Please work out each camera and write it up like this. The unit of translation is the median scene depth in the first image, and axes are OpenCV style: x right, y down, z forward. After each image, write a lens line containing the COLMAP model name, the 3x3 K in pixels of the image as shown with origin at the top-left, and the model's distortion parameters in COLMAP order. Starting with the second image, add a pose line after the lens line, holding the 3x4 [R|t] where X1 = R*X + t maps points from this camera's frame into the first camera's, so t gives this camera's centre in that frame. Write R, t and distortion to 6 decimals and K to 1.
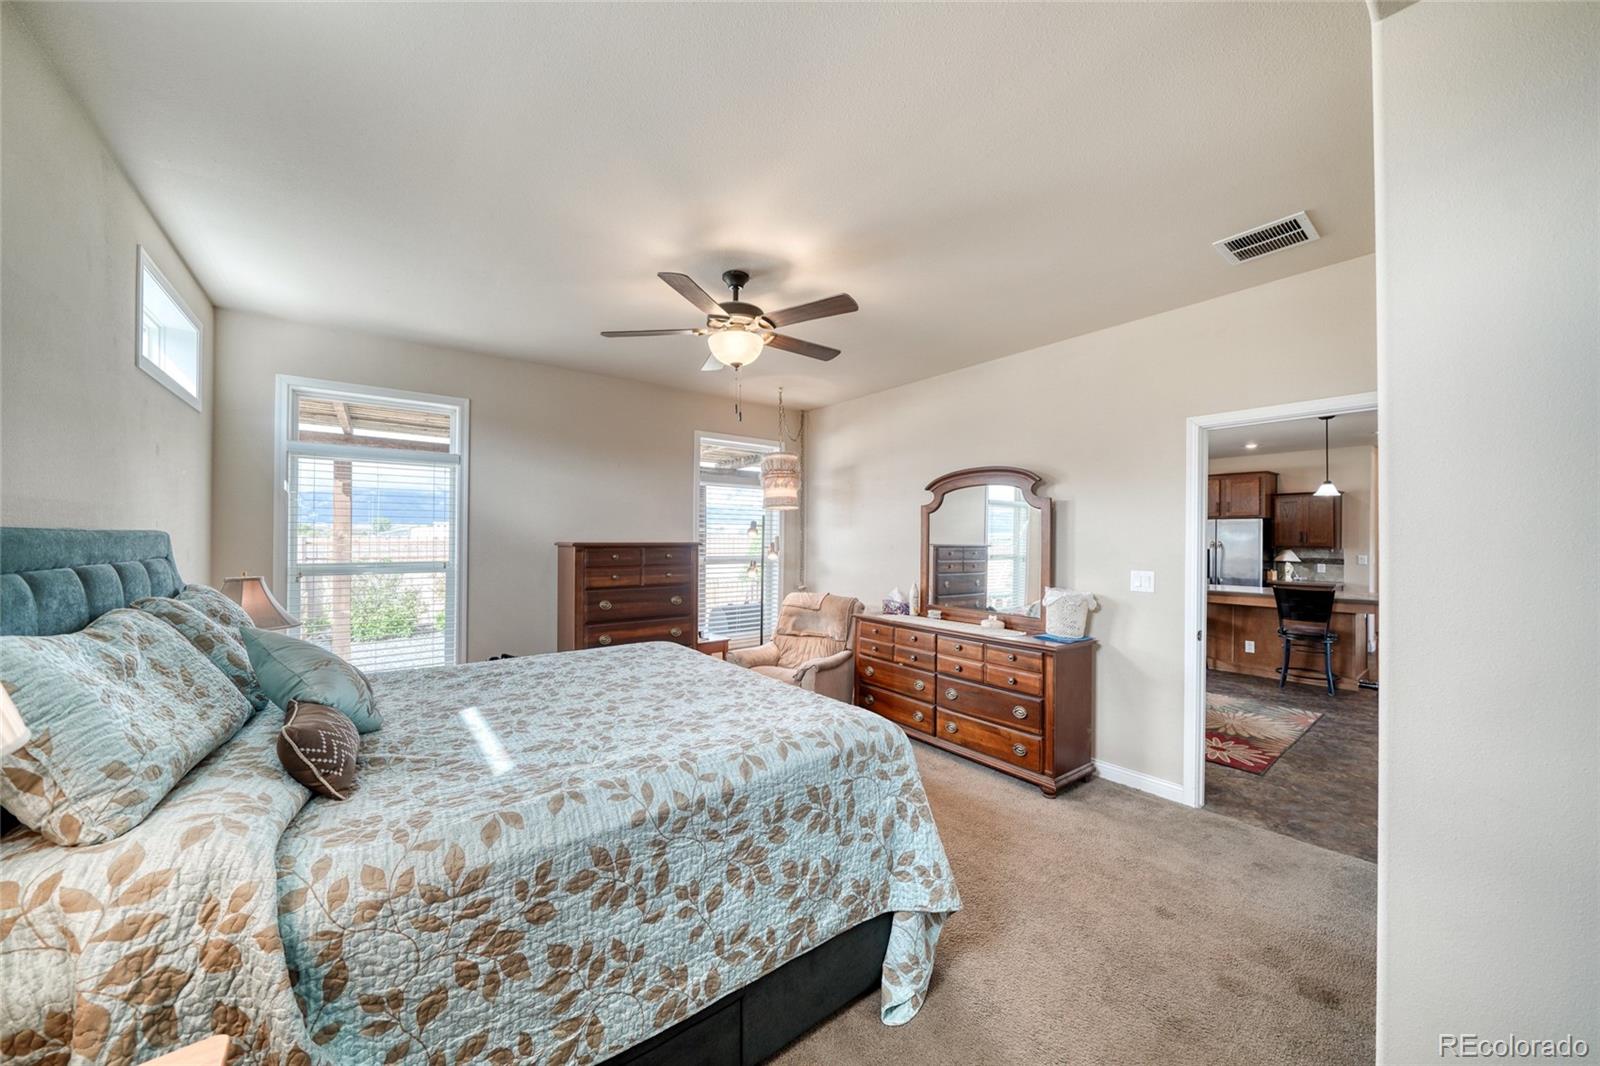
lens RADIAL K [[558.4, 0, 783.1], [0, 558.4, 537.9], [0, 0, 1]] dist [-0.004177, -0.000427]
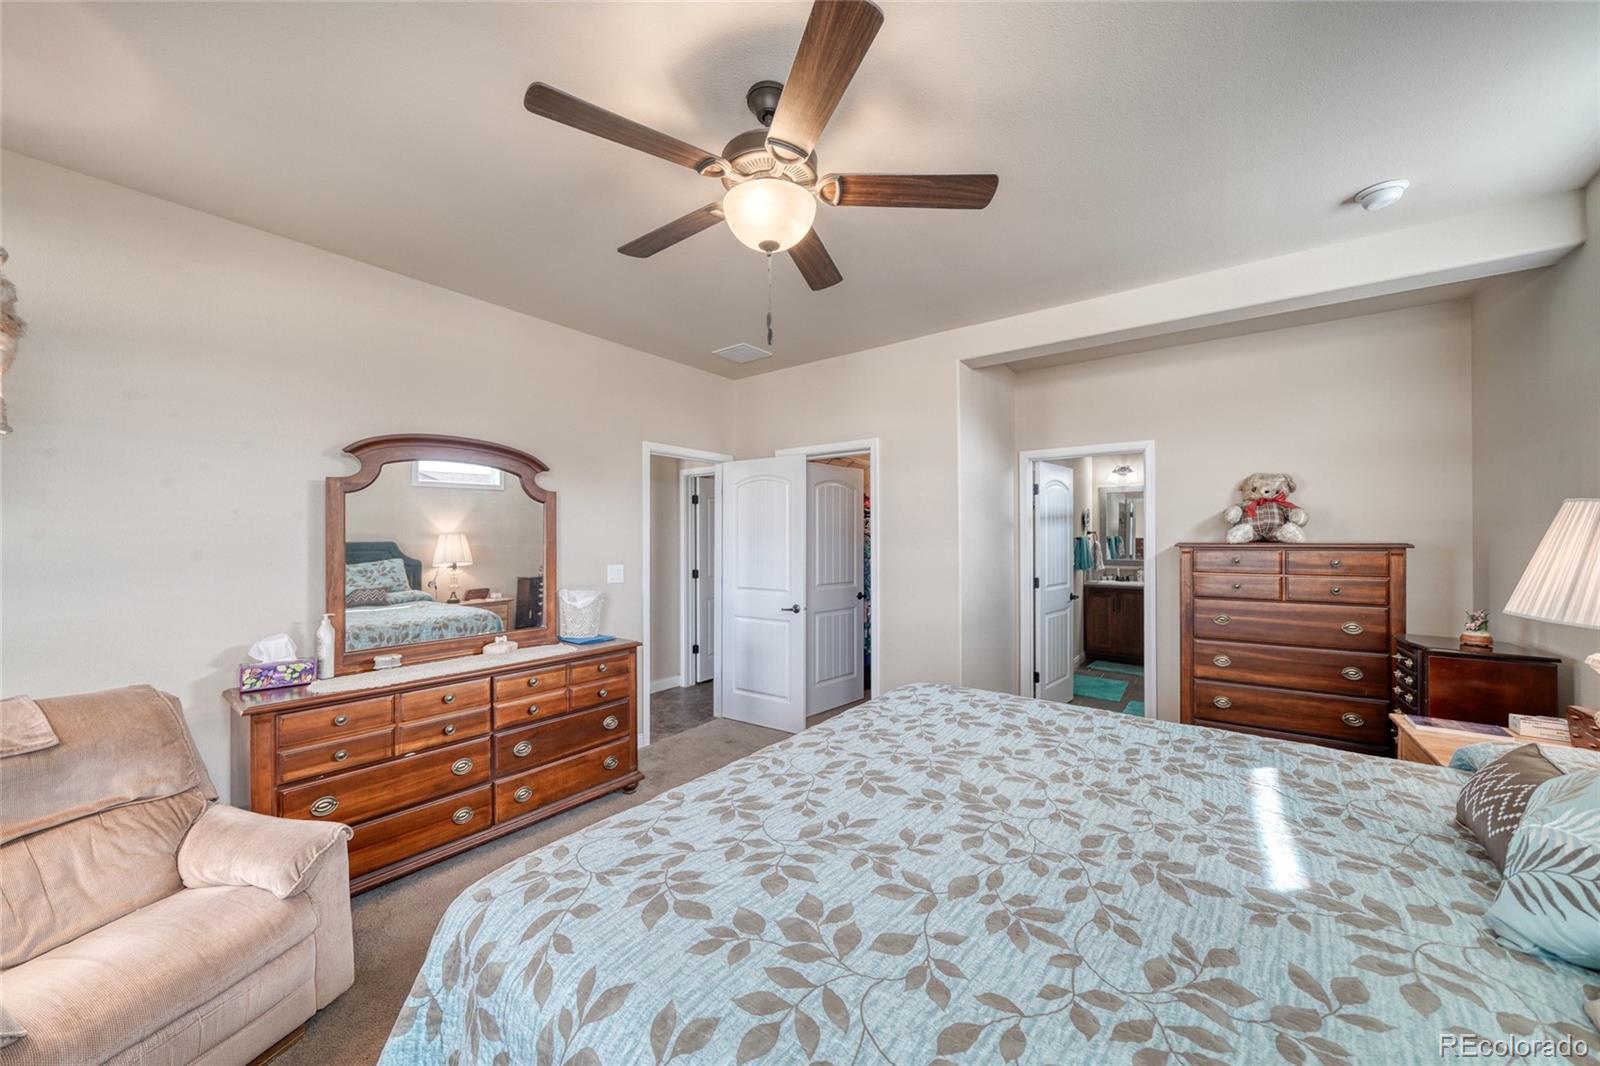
lens RADIAL K [[558.4, 0, 803.0], [0, 558.4, 535.5], [0, 0, 1]] dist [-0.004177, -0.000427]
pose [[-0.277875, -0.000739, 0.960617, -0.508088], [-0.001209, 0.999999, 0.000420, -0.001856], [-0.960617, -0.001044, -0.277875, 0.856704]]
